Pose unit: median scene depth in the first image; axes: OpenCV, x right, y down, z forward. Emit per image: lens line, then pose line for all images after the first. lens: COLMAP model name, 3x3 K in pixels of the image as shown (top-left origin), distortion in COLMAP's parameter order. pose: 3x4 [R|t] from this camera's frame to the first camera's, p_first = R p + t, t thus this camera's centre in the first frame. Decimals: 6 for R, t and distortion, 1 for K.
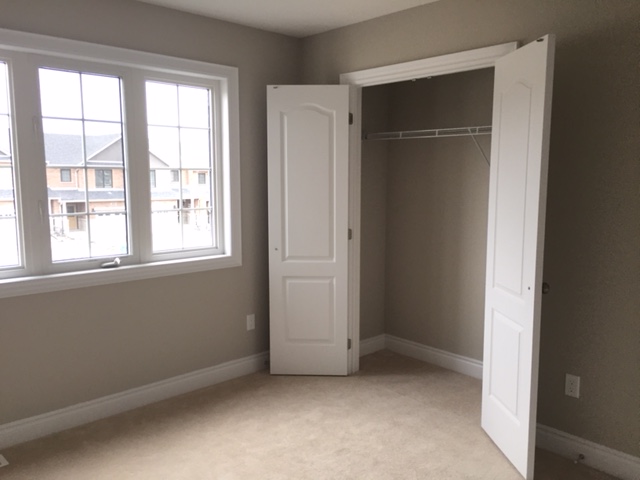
lens RADIAL K [[560.3, 0, 320.0], [0, 560.3, 240.0], [0, 0, 1]] dist [0.070954, -0.105308]
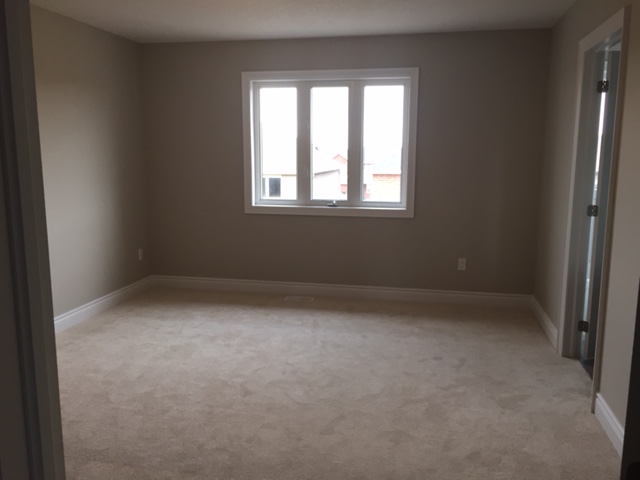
lens RADIAL K [[560.3, 0, 320.0], [0, 560.3, 240.0], [0, 0, 1]] dist [0.070954, -0.105308]
pose [[0.547474, 0.141908, -0.824702, 0.933459], [-0.111804, 0.989085, 0.095973, -0.005793], [0.829320, 0.039663, 0.557364, 0.077983]]
